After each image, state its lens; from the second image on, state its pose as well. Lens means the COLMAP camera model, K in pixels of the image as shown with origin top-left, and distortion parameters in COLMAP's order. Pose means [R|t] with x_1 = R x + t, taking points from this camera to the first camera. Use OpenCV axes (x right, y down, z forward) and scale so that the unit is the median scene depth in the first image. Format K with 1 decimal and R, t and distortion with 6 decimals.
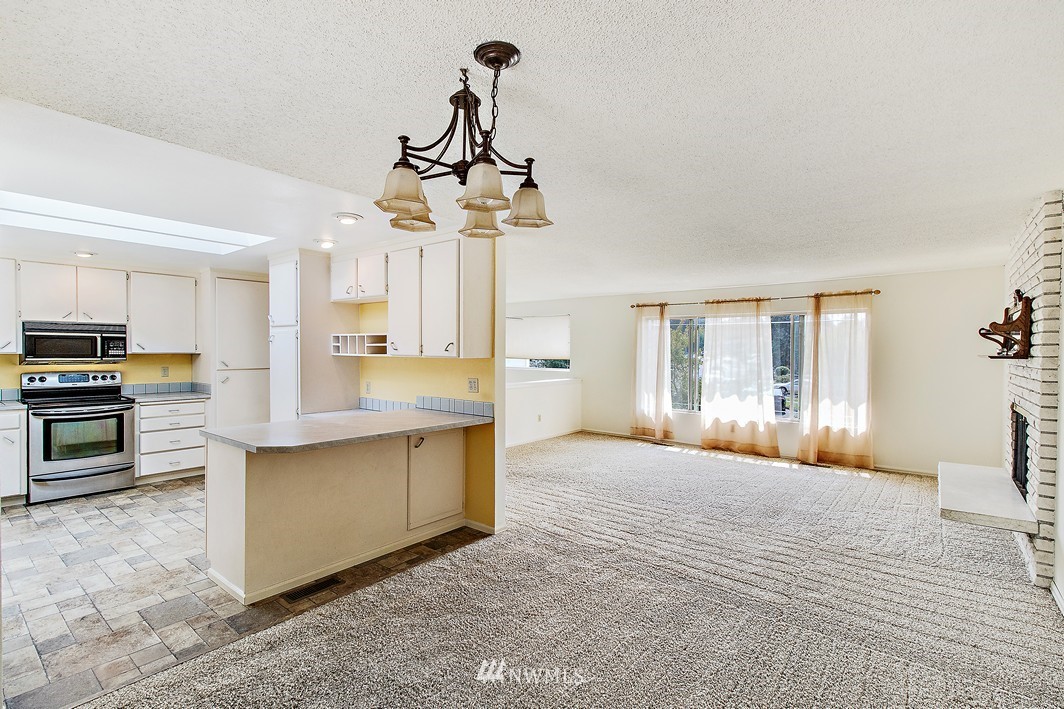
lens RADIAL K [[494.6, 0, 527.8], [0, 494.6, 355.0], [0, 0, 1]] dist [-0.004990, -0.000895]
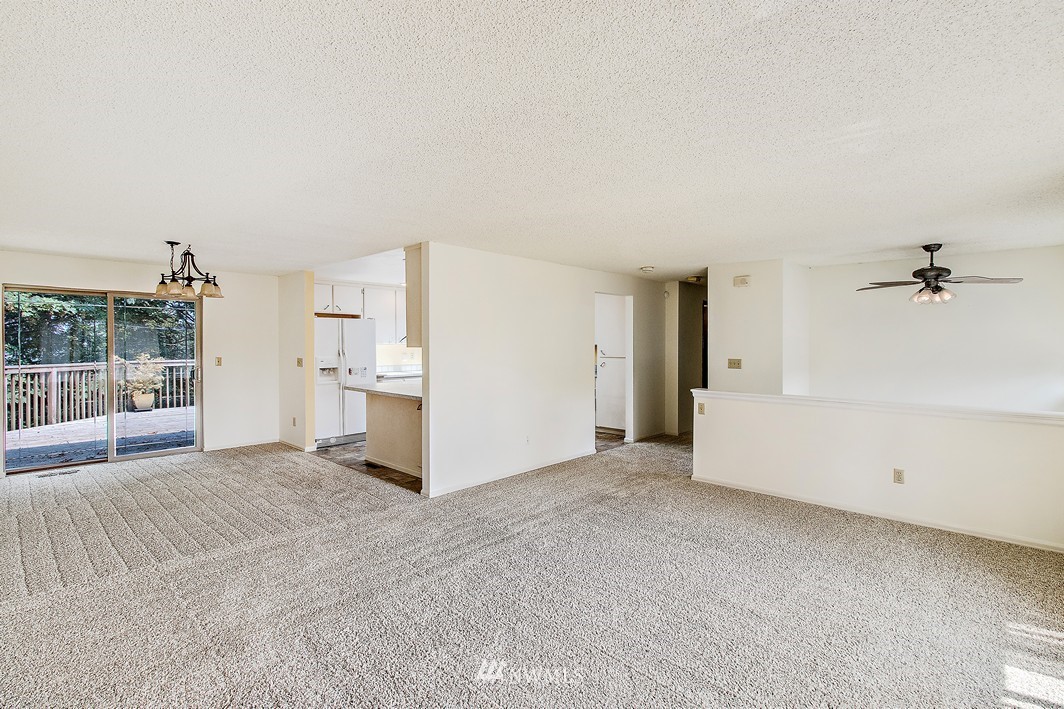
lens RADIAL K [[494.6, 0, 532.4], [0, 494.6, 349.7], [0, 0, 1]] dist [-0.004990, -0.000895]
pose [[-0.077715, 0.012662, -0.996895, 1.333055], [-0.002016, 0.999915, 0.012858, -0.009839], [0.996974, 0.003009, -0.077683, 1.636033]]
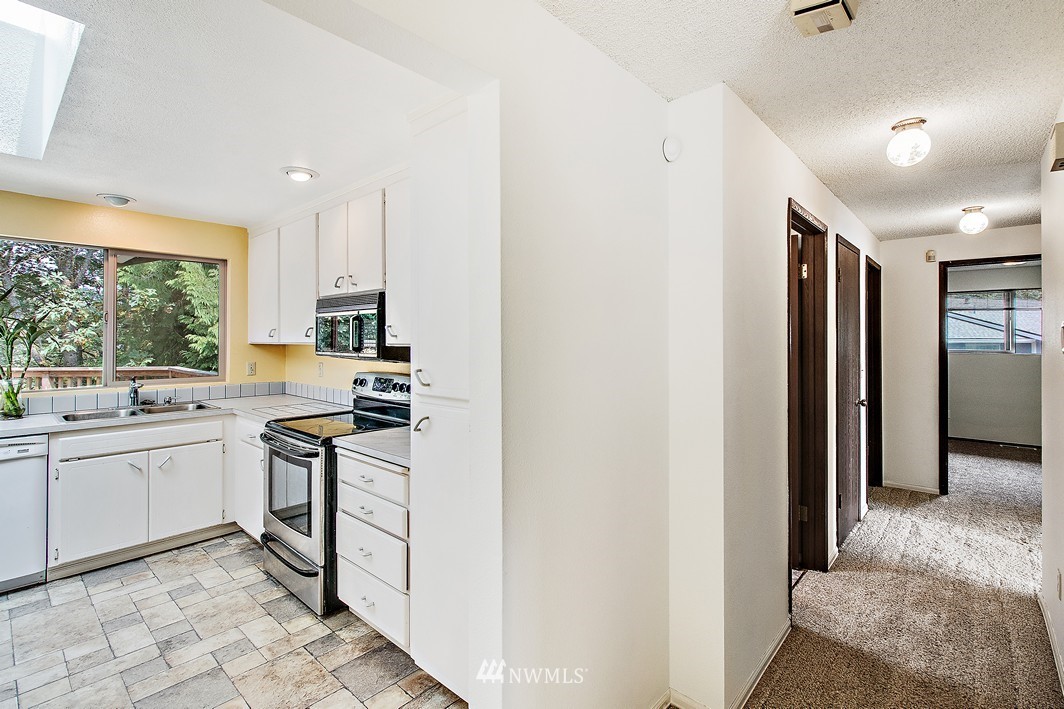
lens RADIAL K [[494.6, 0, 531.6], [0, 494.6, 334.0], [0, 0, 1]] dist [-0.004990, -0.000895]
pose [[-0.054272, -0.011340, -0.998462, -0.503792], [-0.000920, 0.999936, -0.011307, -0.013353], [0.998526, 0.000305, -0.054279, 1.961922]]
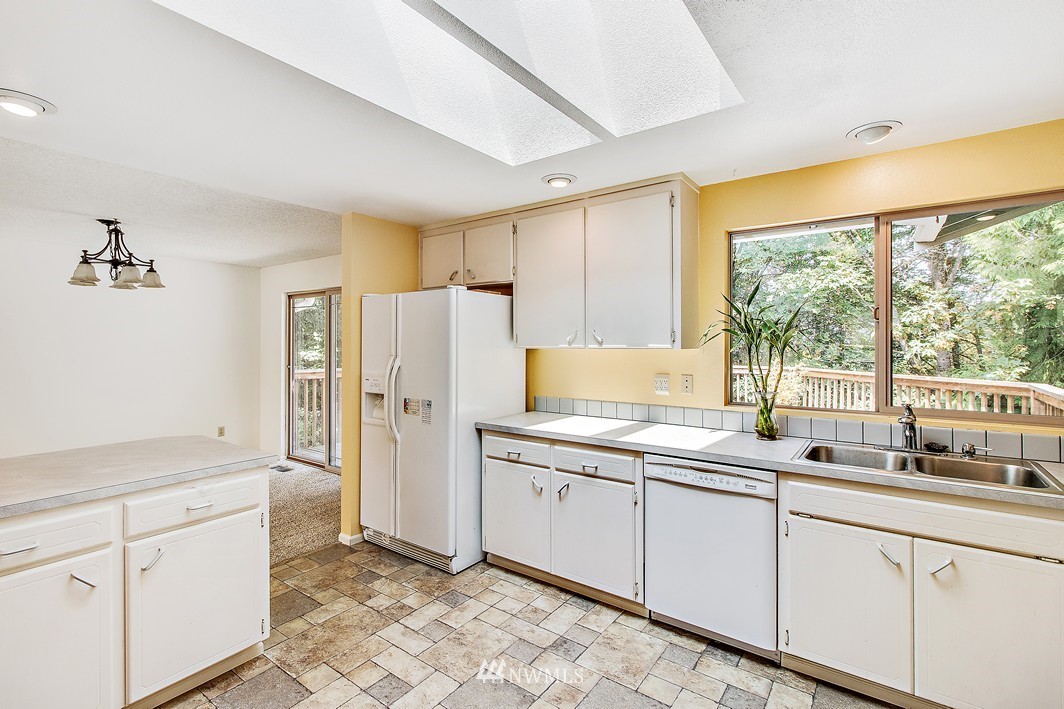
lens RADIAL K [[494.6, 0, 535.0], [0, 494.6, 338.5], [0, 0, 1]] dist [-0.004990, -0.000895]
pose [[-0.998980, -0.003053, -0.045044, -0.984982], [-0.002786, 0.999978, -0.006009, -0.016915], [0.045062, -0.005878, -0.998967, 1.695915]]
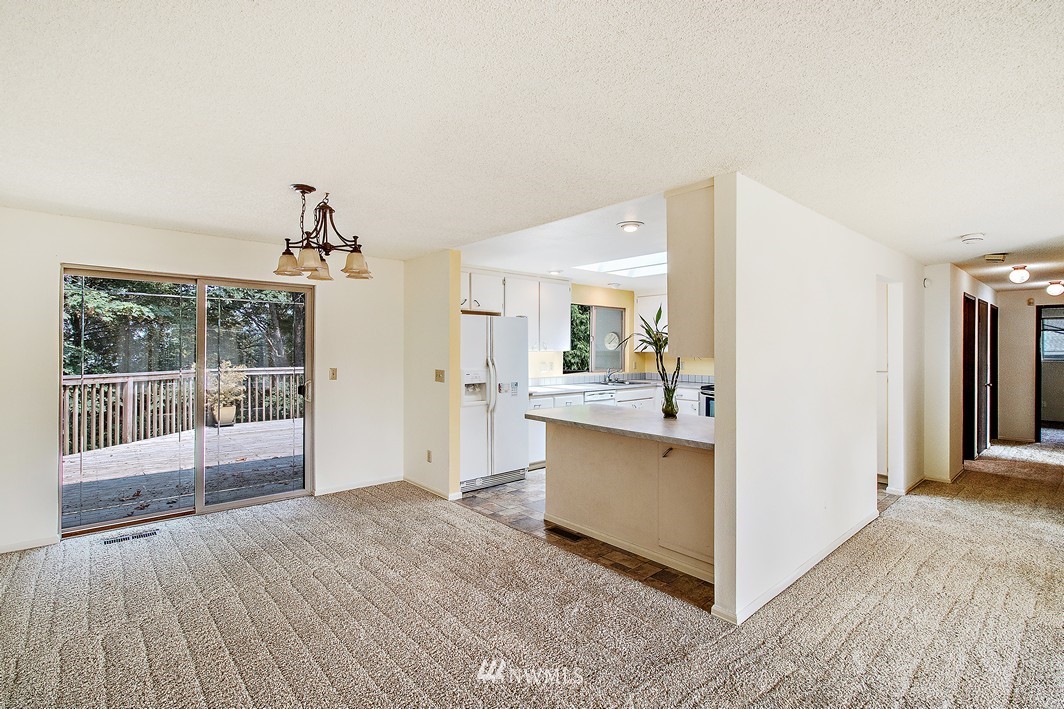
lens RADIAL K [[494.6, 0, 529.0], [0, 494.6, 349.4], [0, 0, 1]] dist [-0.004990, -0.000895]
pose [[-0.171984, -0.002425, -0.985097, 0.795327], [-0.005206, 0.999985, -0.001553, -0.007789], [0.985086, 0.004861, -0.171994, 1.039439]]
